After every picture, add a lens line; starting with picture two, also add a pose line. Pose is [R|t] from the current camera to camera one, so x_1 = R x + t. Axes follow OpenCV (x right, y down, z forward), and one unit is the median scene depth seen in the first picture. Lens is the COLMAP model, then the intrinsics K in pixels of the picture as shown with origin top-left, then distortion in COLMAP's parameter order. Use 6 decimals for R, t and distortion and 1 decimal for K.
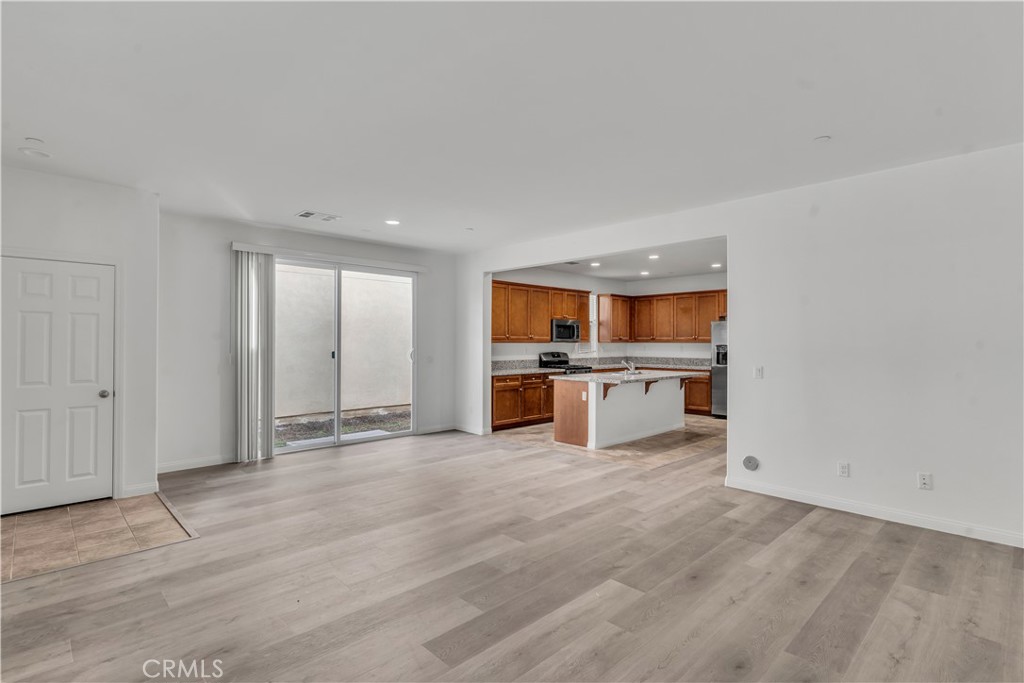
lens RADIAL K [[493.8, 0, 512.0], [0, 493.8, 341.5], [0, 0, 1]] dist [-0.001888, -0.000143]
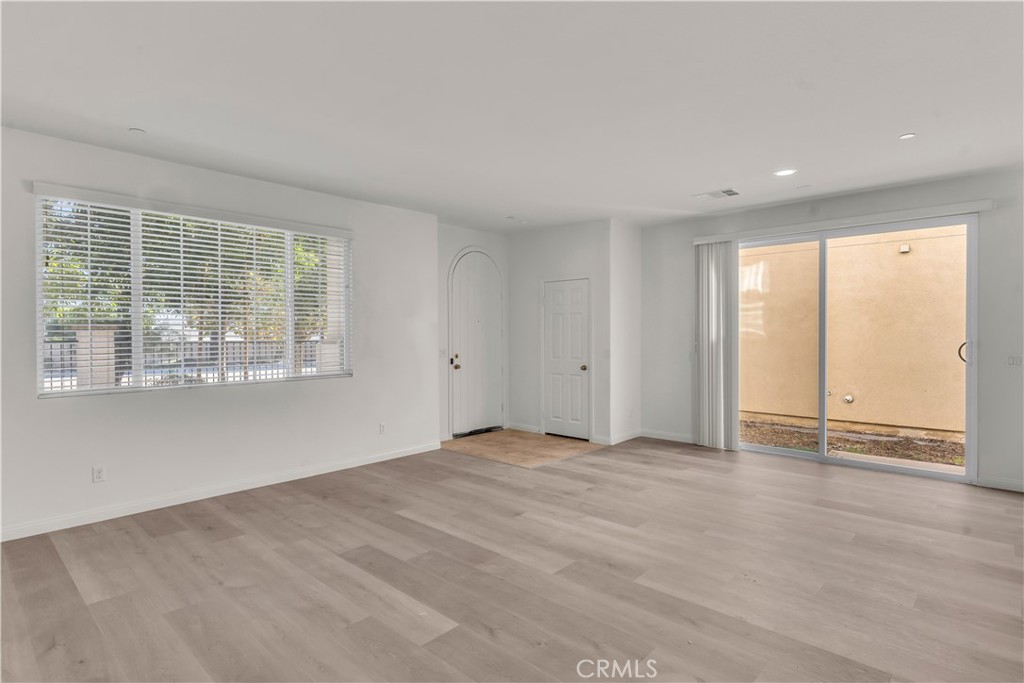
lens RADIAL K [[526.1, 0, 512.0], [0, 526.1, 341.5], [0, 0, 1]] dist [0.001088, -0.000217]
pose [[0.057745, 0.015448, -0.998212, 0.815718], [0.005591, 0.999860, 0.015797, 0.003484], [0.998316, -0.006493, 0.057651, 0.801578]]
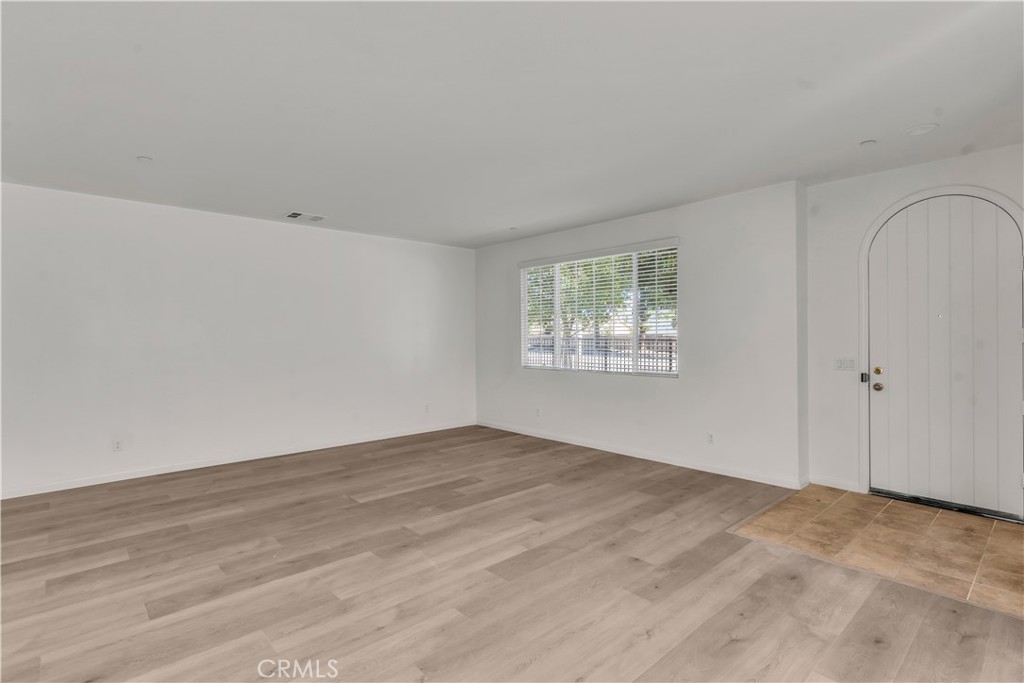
lens RADIAL K [[505.0, 0, 512.0], [0, 505.0, 341.5], [0, 0, 1]] dist [0.001233, 0.000114]
pose [[-0.999480, 0.004007, 0.032004, -0.221126], [0.004336, 0.999938, 0.010213, 0.000788], [-0.031961, 0.010346, -0.999436, 1.885069]]
